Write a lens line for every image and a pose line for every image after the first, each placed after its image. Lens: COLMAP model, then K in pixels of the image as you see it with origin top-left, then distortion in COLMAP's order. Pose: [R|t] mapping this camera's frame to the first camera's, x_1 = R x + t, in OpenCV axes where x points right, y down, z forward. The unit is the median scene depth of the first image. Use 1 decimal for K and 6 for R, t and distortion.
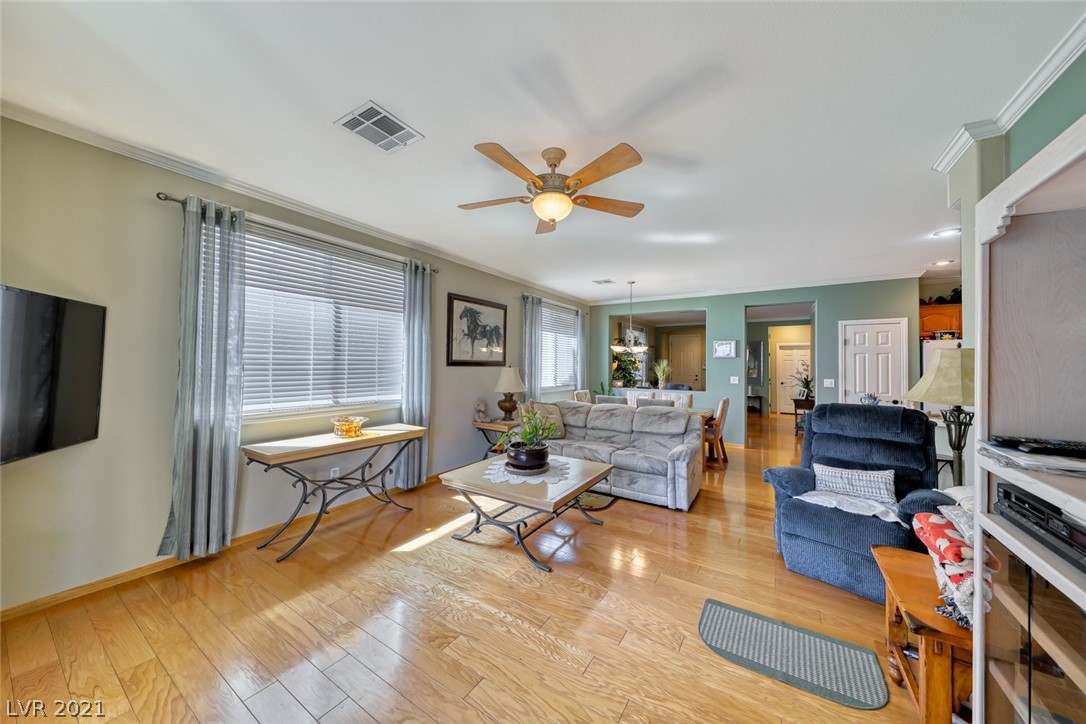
lens RADIAL K [[370.4, 0, 549.1], [0, 370.4, 356.2], [0, 0, 1]] dist [0.005474, -0.000925]
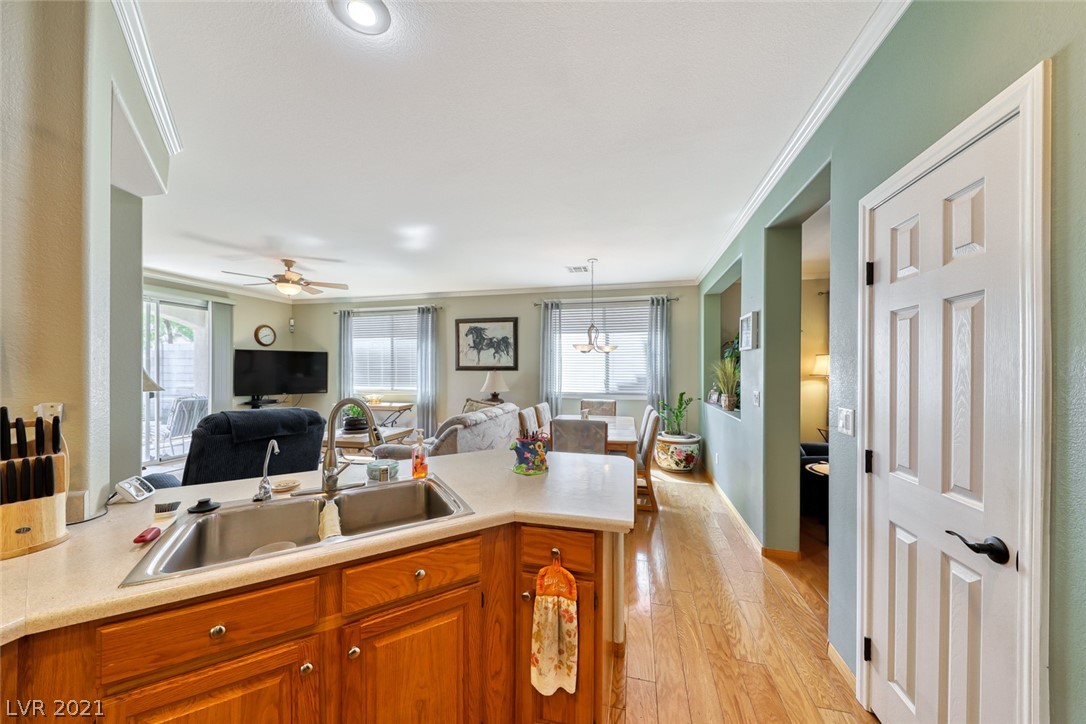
lens RADIAL K [[370.4, 0, 544.5], [0, 370.4, 367.5], [0, 0, 1]] dist [0.005474, -0.000925]
pose [[0.312802, -0.013448, -0.949723, 1.135465], [0.022933, 0.999715, -0.006603, 0.030804], [0.949541, -0.019715, 0.313021, 0.827621]]
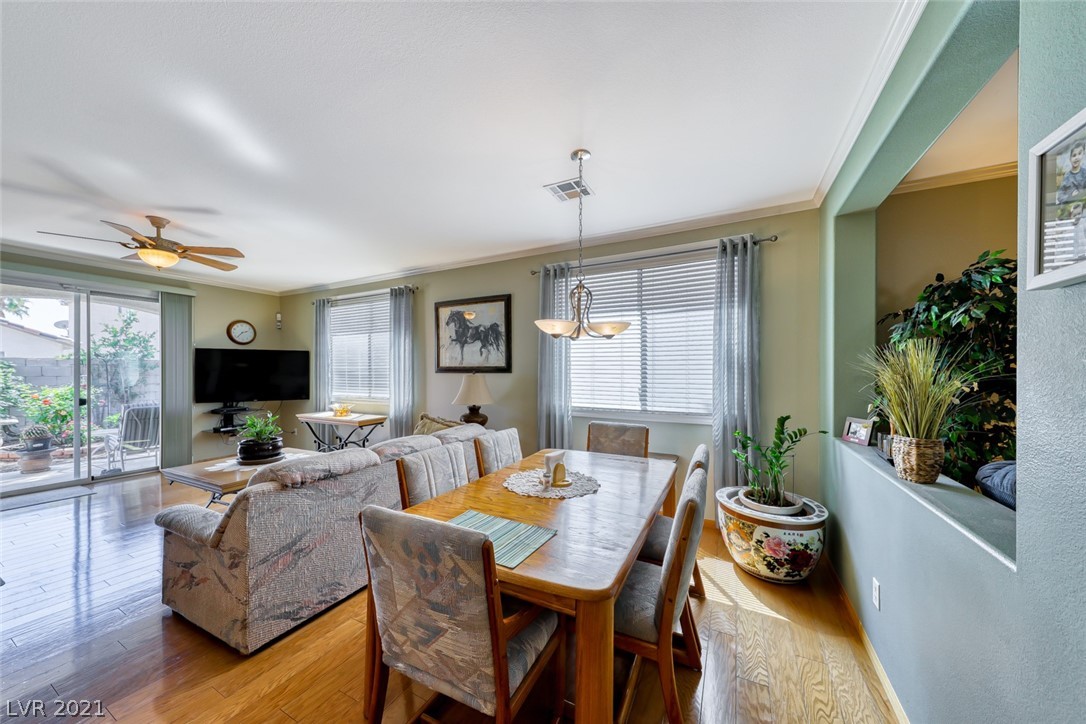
lens RADIAL K [[370.4, 0, 541.3], [0, 370.4, 369.5], [0, 0, 1]] dist [0.005474, -0.000925]
pose [[0.076015, -0.014876, -0.996996, 0.751837], [0.022780, 0.999654, -0.013179, 0.035820], [0.996846, -0.021710, 0.076328, 1.150894]]
